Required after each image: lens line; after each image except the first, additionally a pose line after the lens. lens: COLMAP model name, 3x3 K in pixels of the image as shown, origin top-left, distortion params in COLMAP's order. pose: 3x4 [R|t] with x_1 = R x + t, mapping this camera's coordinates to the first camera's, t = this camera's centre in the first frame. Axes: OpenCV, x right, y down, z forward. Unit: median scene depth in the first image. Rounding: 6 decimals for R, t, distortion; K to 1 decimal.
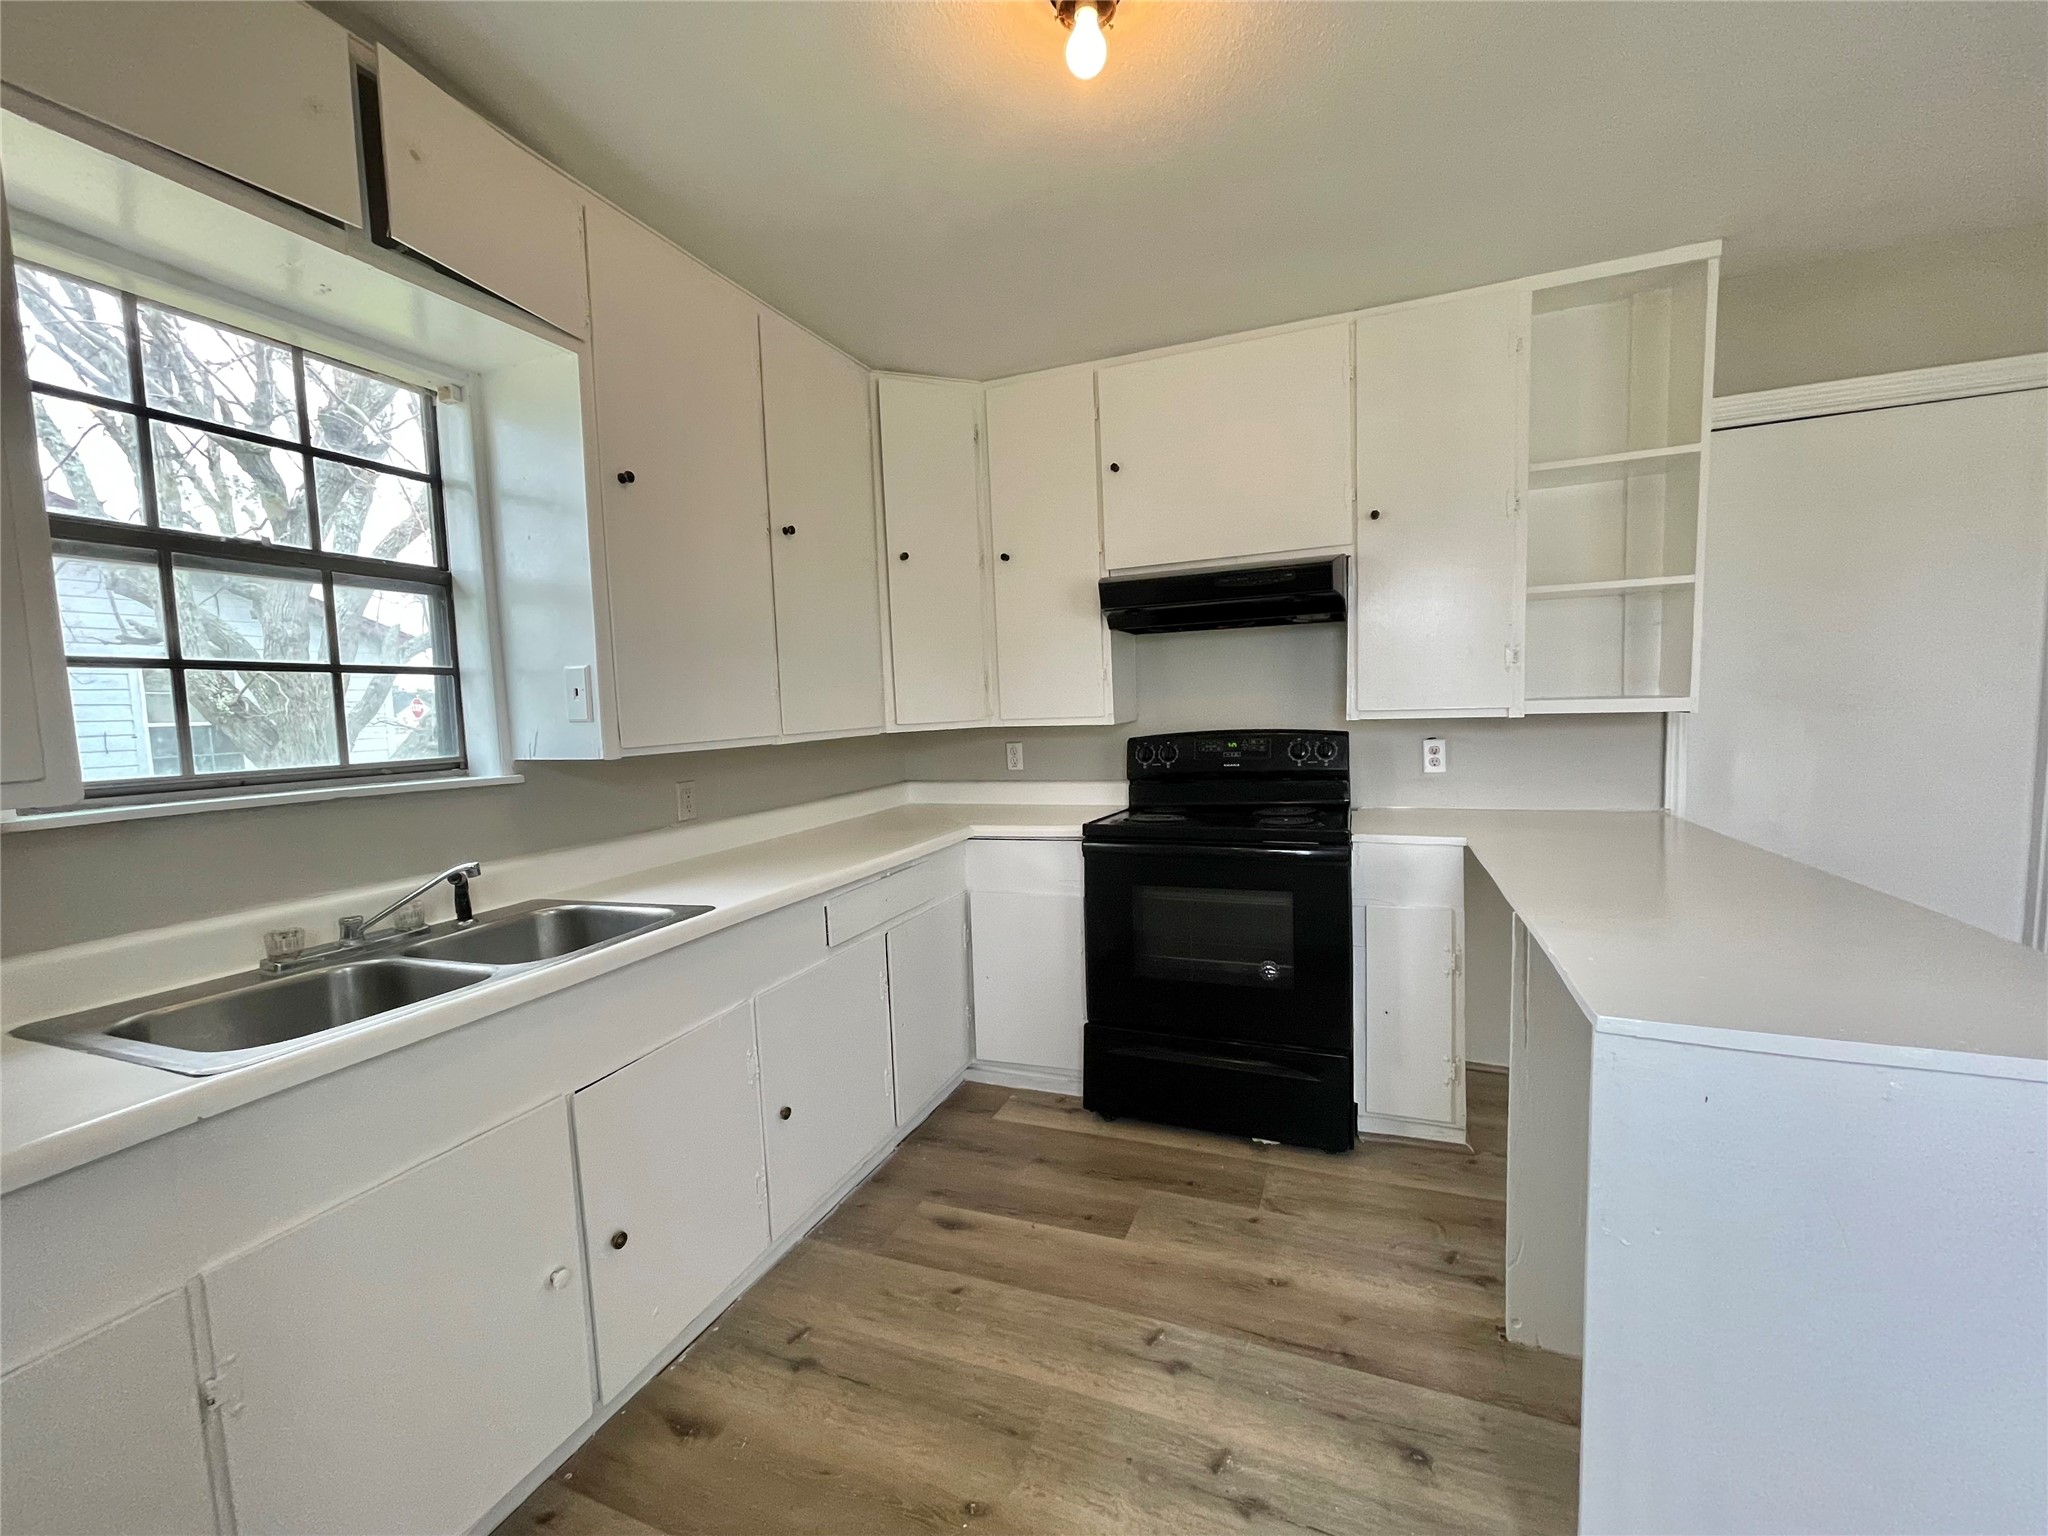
lens RADIAL K [[826.1, 0, 1032.8], [0, 826.1, 769.6], [0, 0, 1]] dist [0.000310, 0.001209]
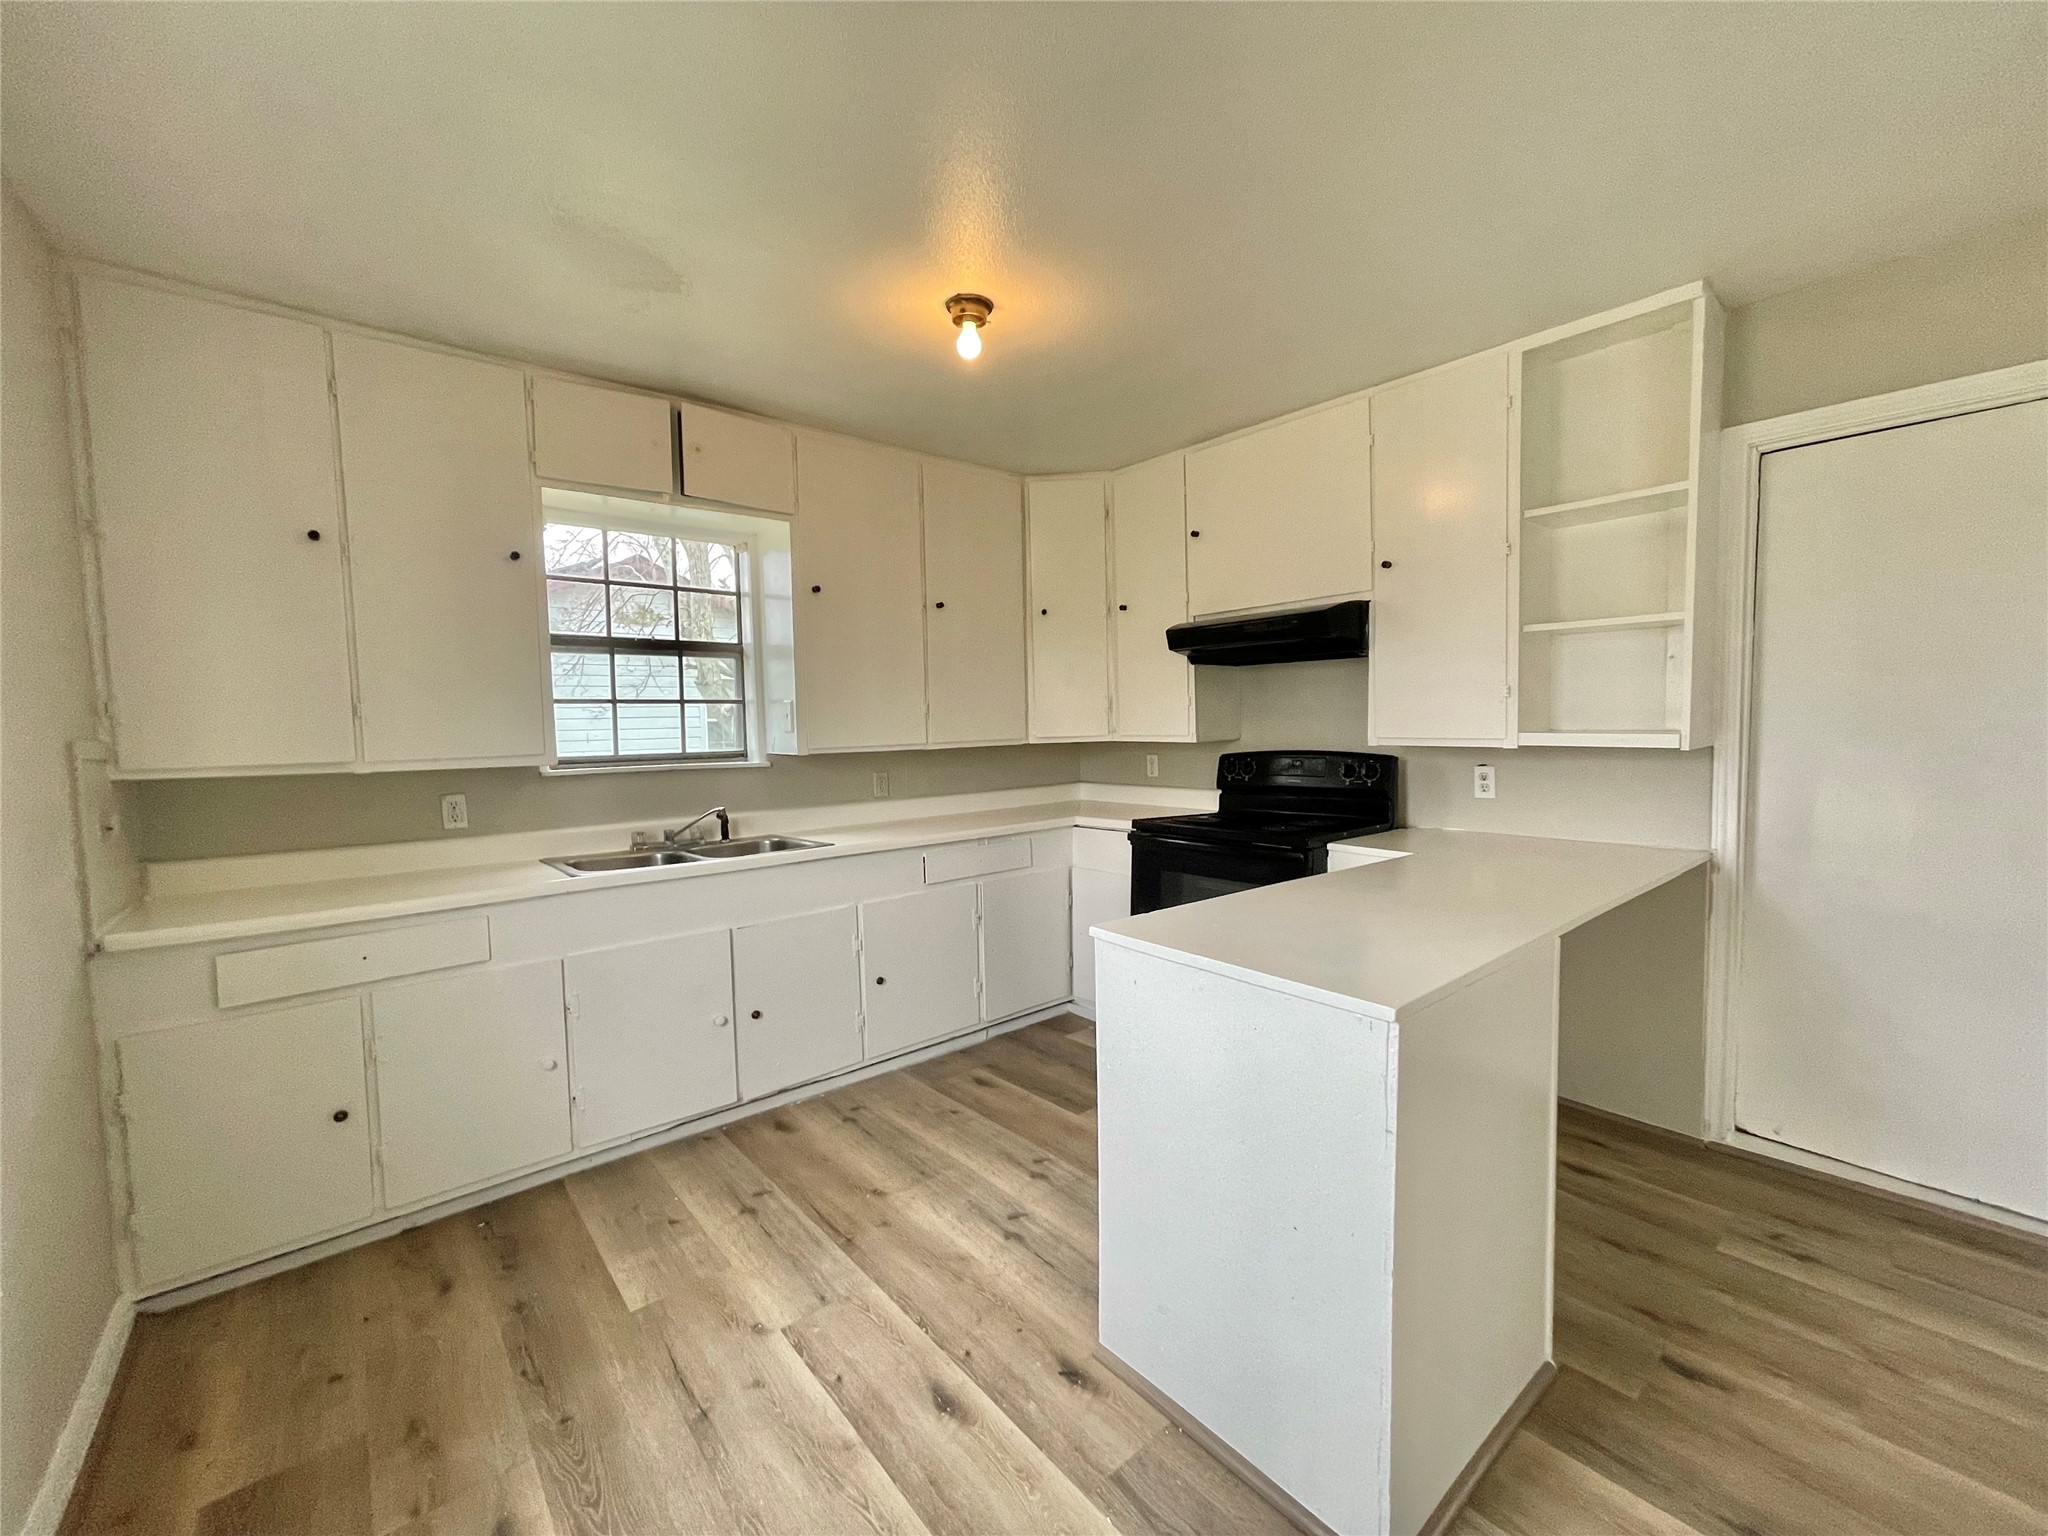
lens RADIAL K [[826.1, 0, 1034.9], [0, 826.1, 770.5], [0, 0, 1]] dist [0.000310, 0.001209]
pose [[0.886867, 0.046264, -0.459703, 0.562020], [-0.048594, 0.998796, 0.006769, -0.012514], [0.459463, 0.016336, 0.888047, -0.233346]]
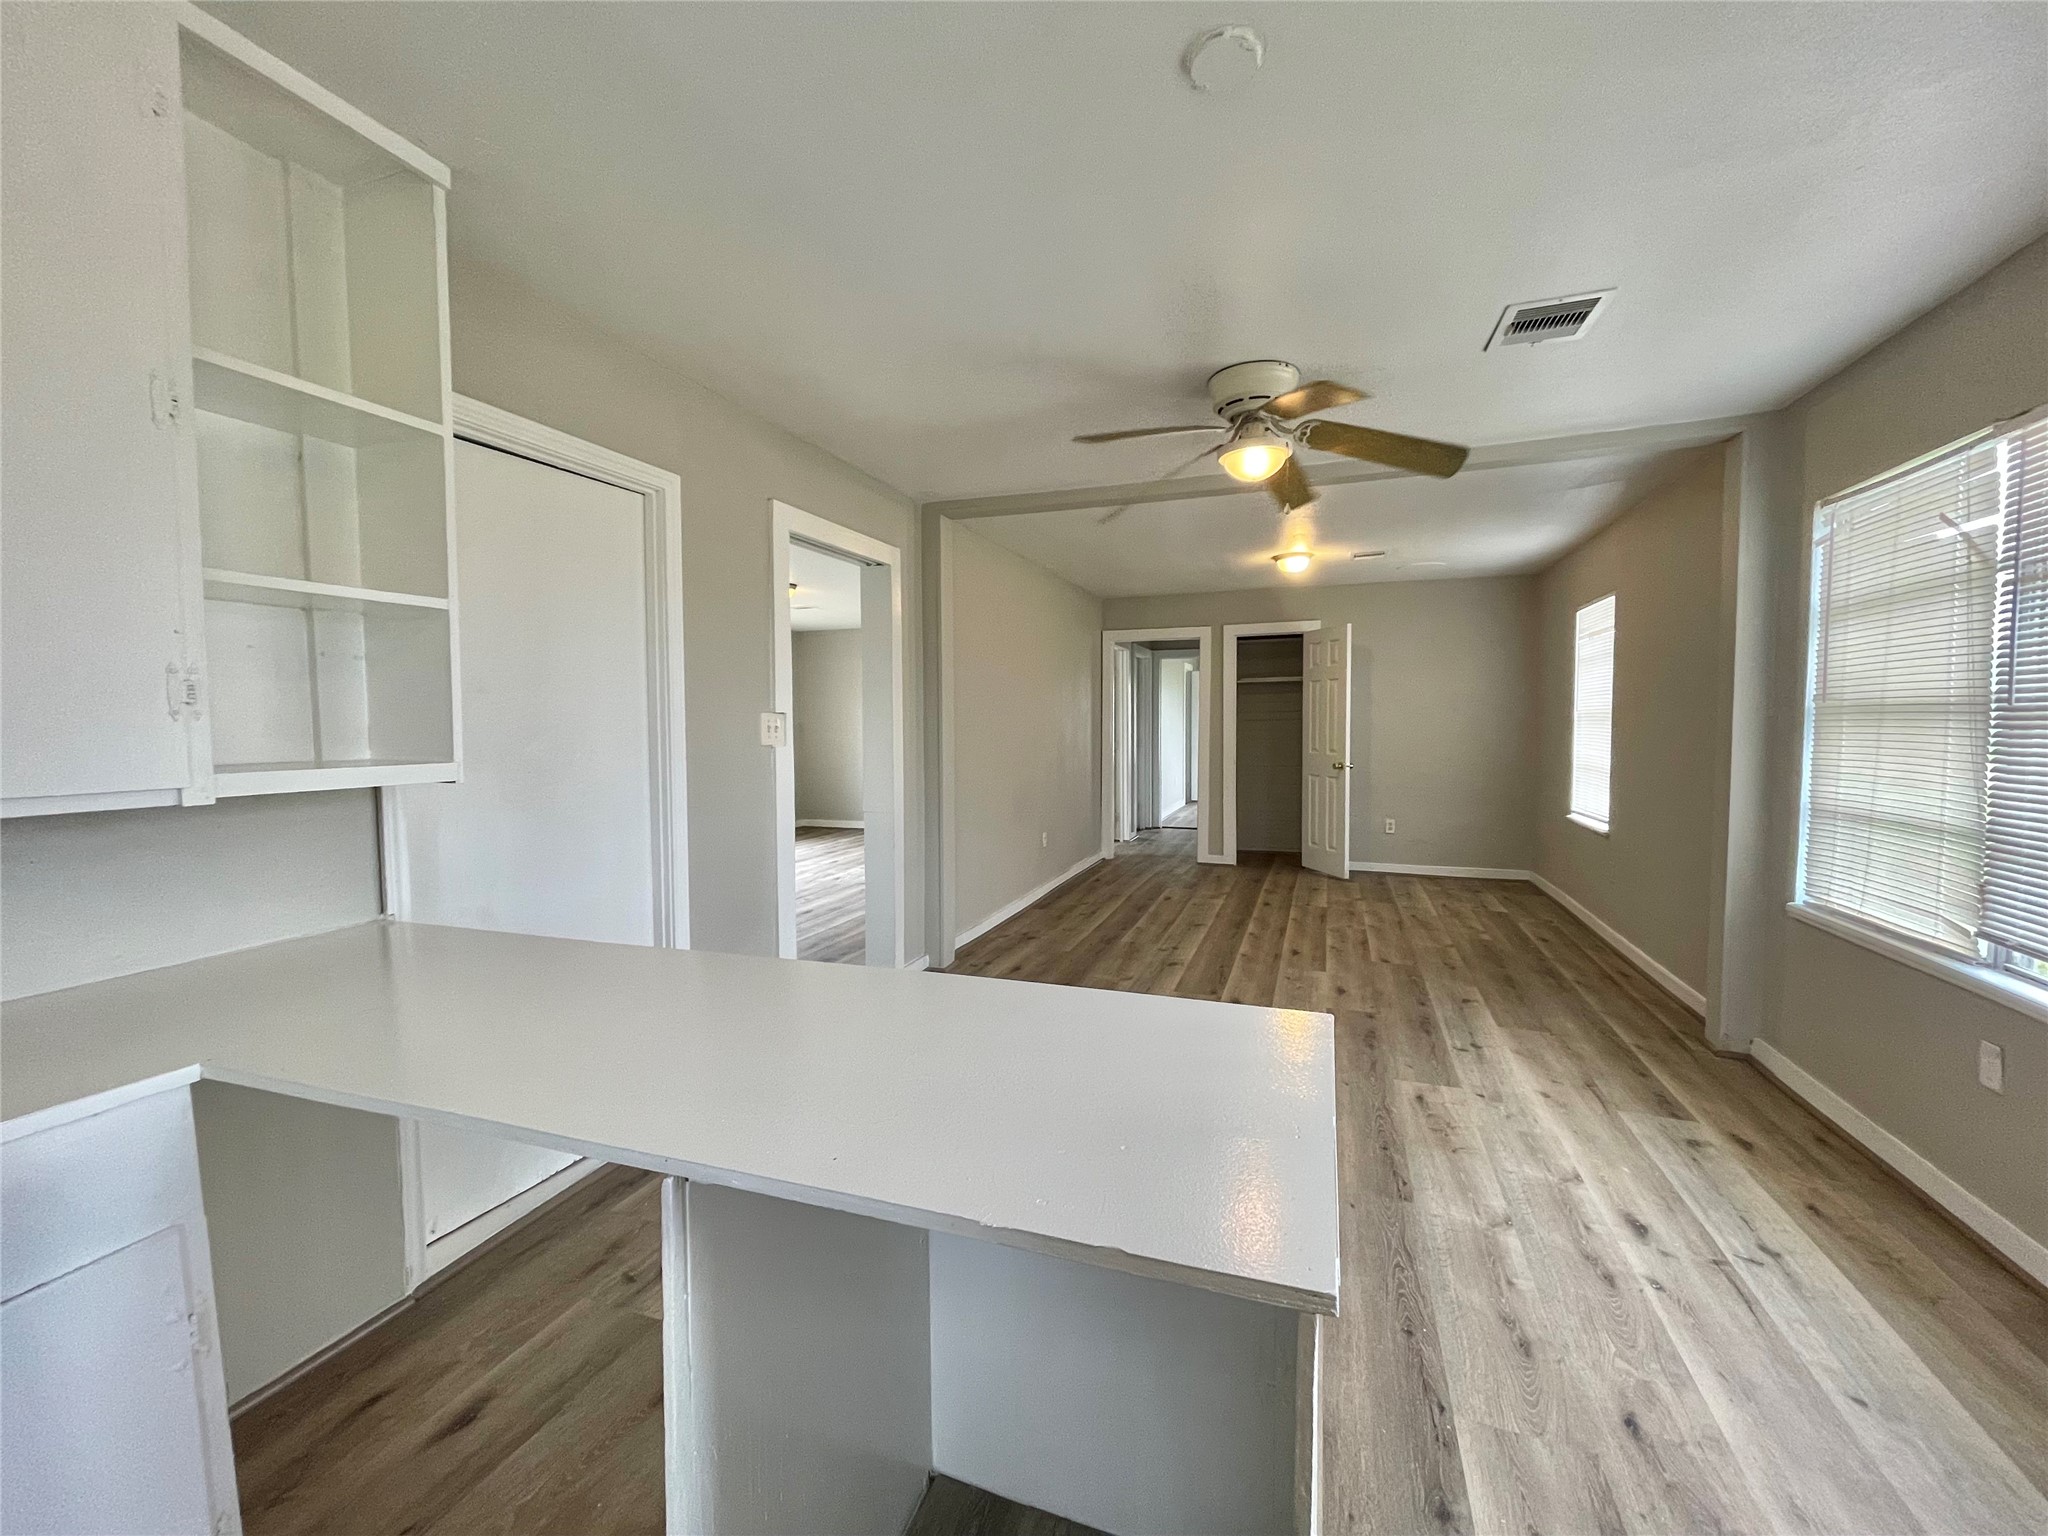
lens RADIAL K [[826.1, 0, 1027.5], [0, 826.1, 768.6], [0, 0, 1]] dist [0.000310, 0.001209]
pose [[-0.033290, -0.029661, 0.999006, 0.030221], [0.090233, 0.995388, 0.032560, -0.058772], [-0.995364, 0.091227, -0.030460, 0.503785]]
